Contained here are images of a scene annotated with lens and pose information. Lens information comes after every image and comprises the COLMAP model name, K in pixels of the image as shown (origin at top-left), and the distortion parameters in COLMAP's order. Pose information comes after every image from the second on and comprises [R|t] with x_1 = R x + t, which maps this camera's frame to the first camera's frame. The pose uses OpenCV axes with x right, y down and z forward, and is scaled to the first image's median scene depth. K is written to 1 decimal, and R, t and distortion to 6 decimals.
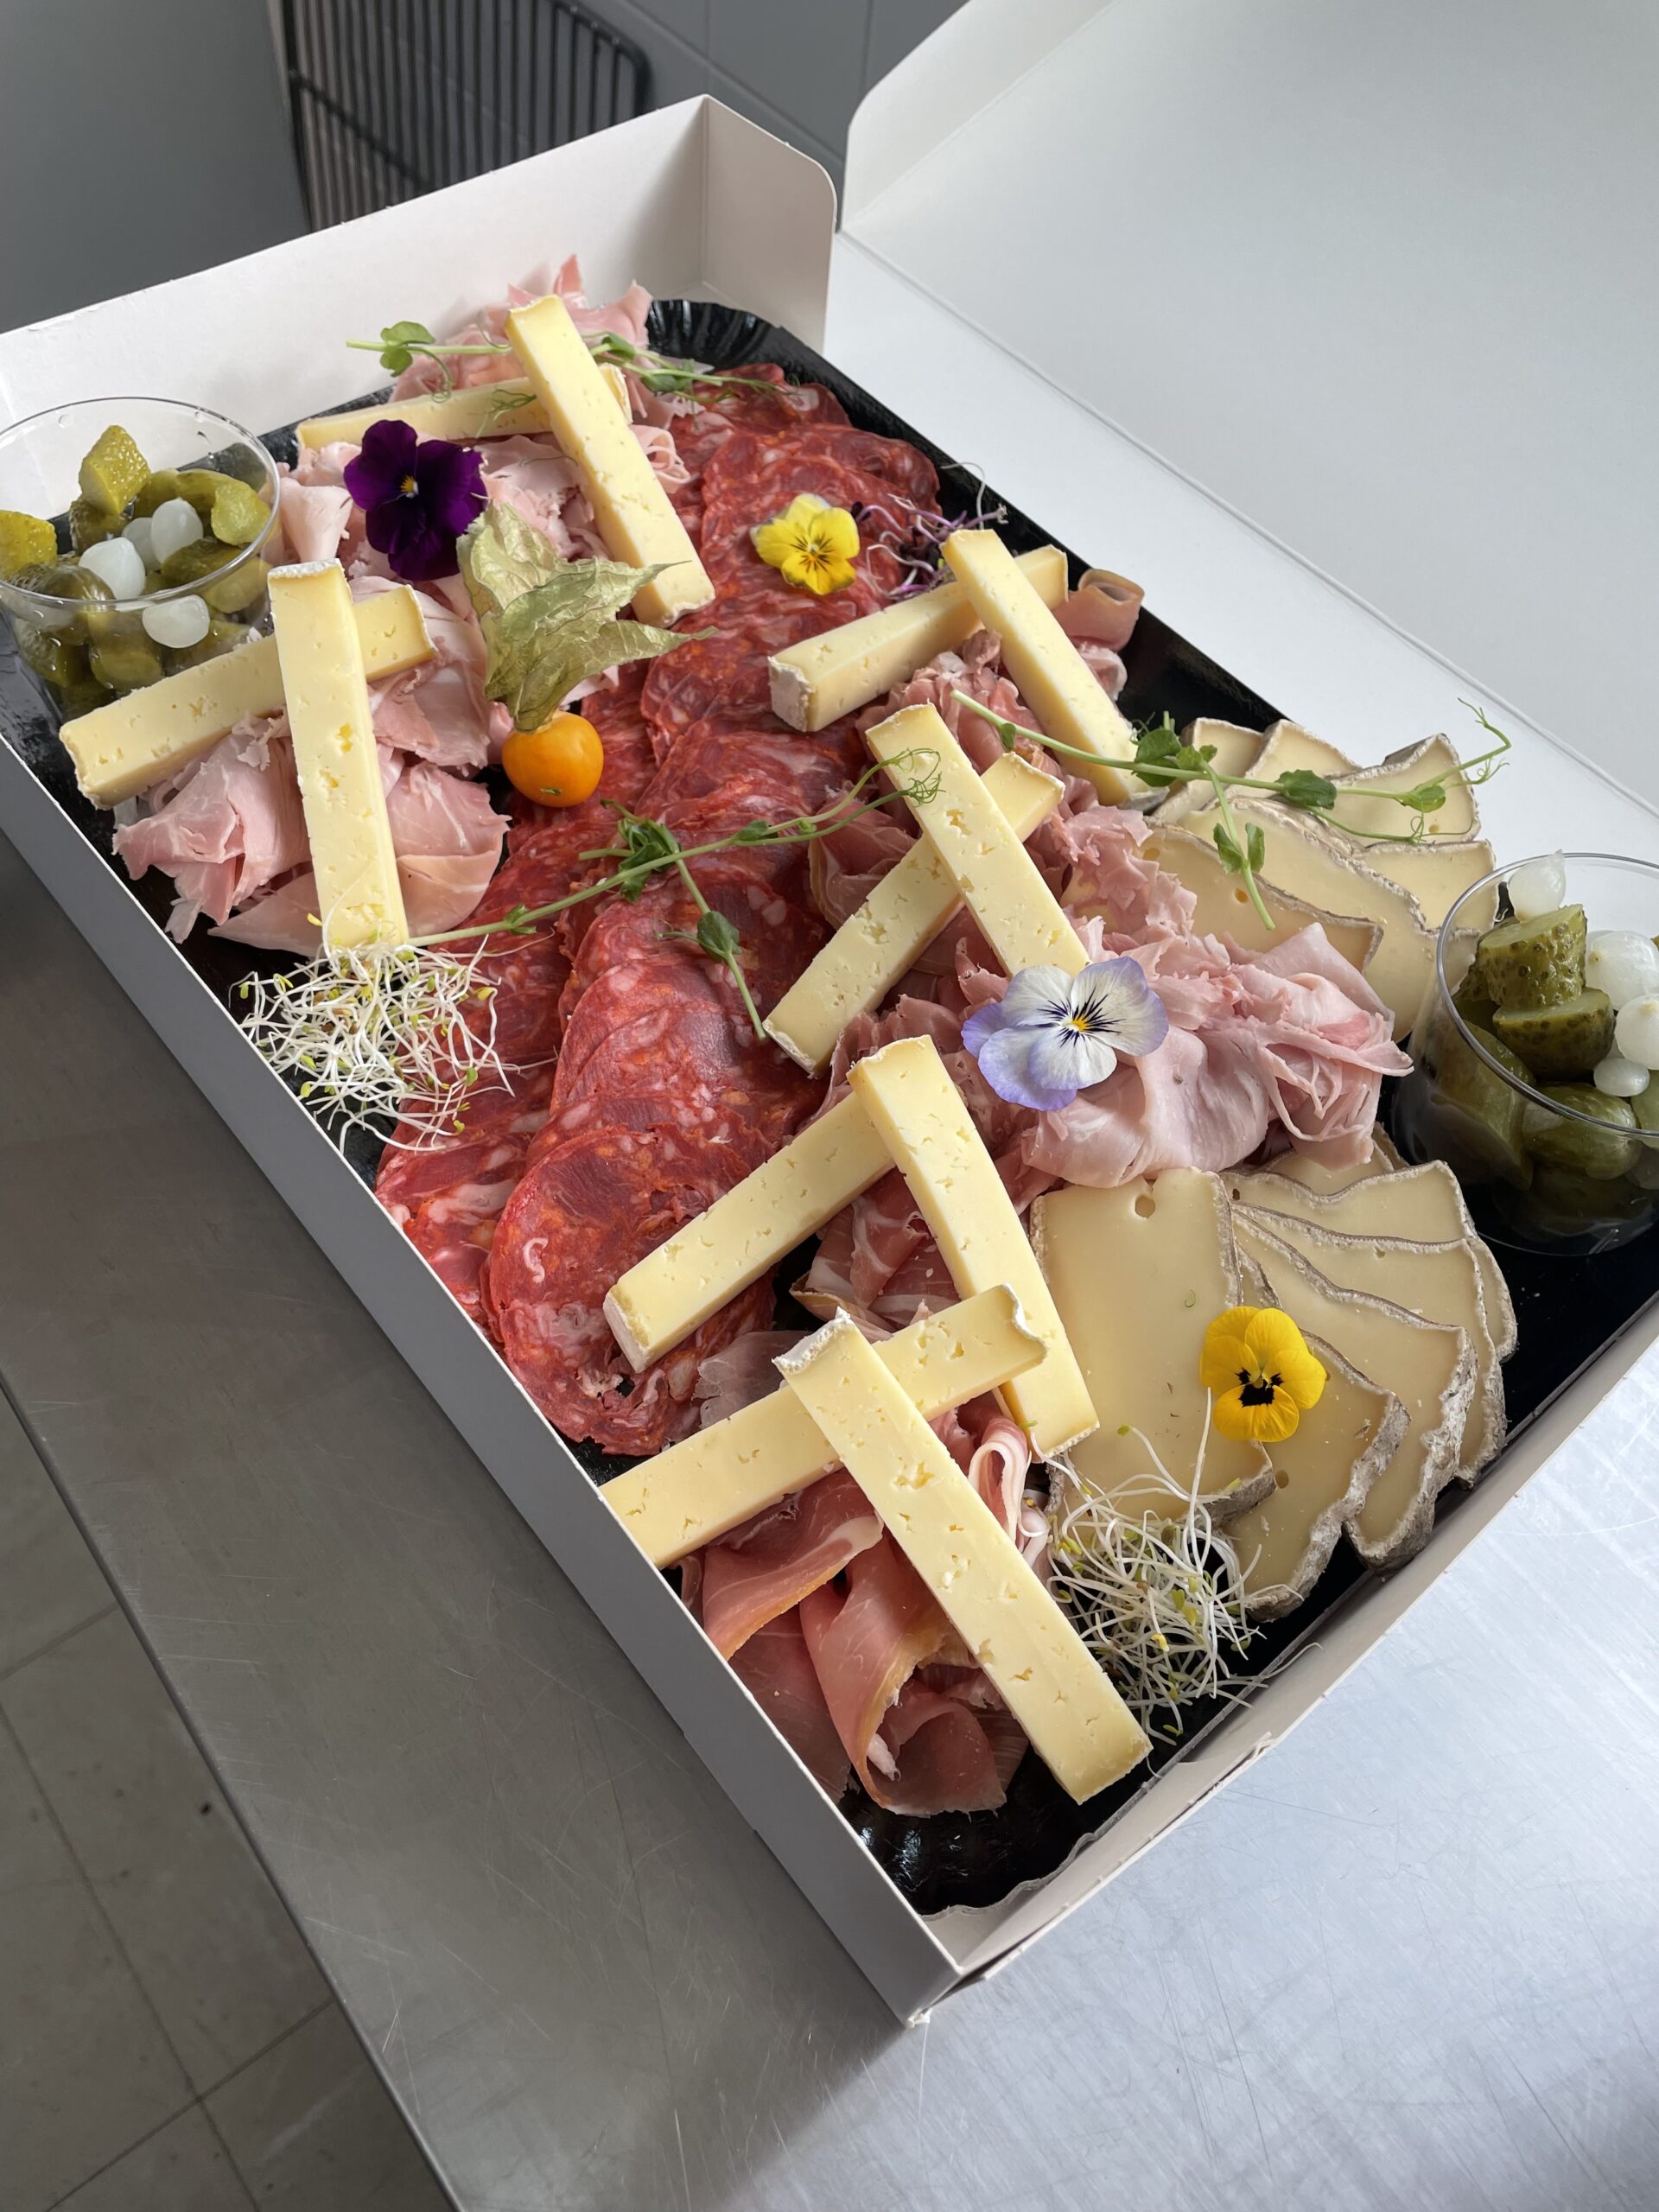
lens RADIAL K [[1686.9, 0, 829.5], [0, 1686.9, 1106.0], [0, 0, 1]] dist [0.058702, -0.004406]
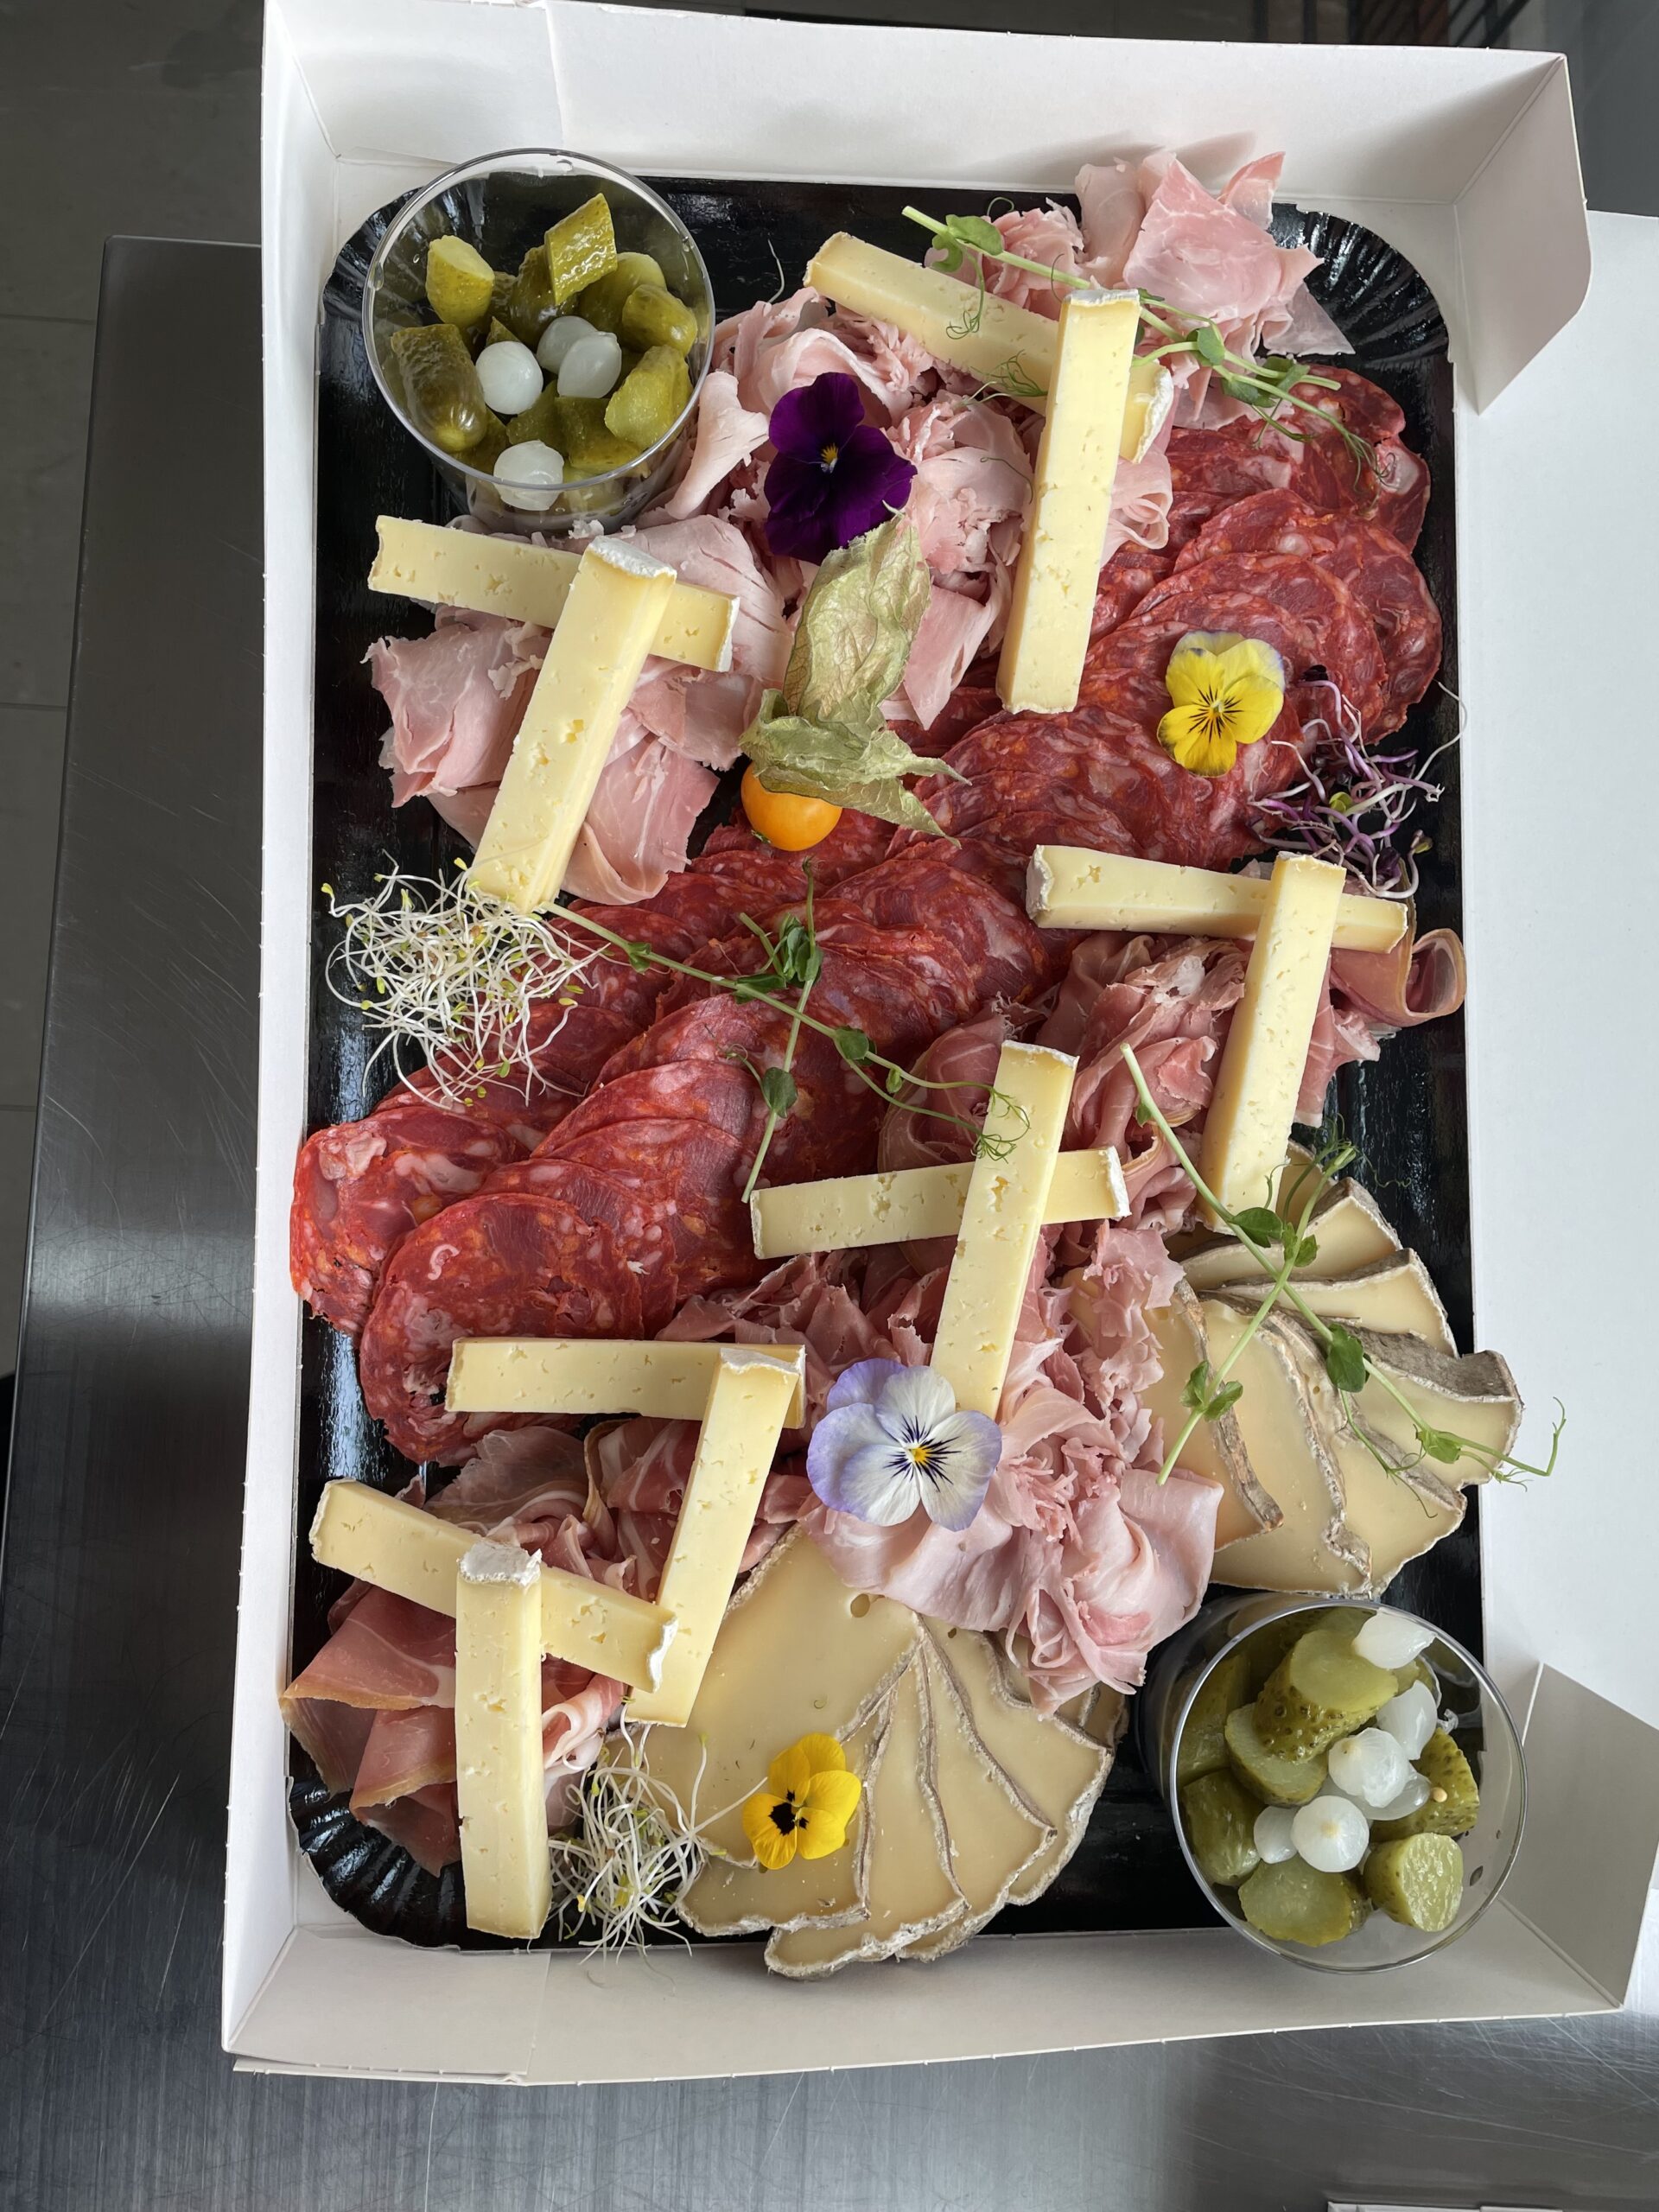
lens RADIAL K [[1686.9, 0, 829.5], [0, 1686.9, 1106.0], [0, 0, 1]] dist [0.058702, -0.004406]
pose [[0.765549, 0.640289, -0.062959, 0.030037], [-0.537703, 0.690472, 0.483864, -0.639009], [0.353284, -0.336568, 0.872876, 0.126684]]
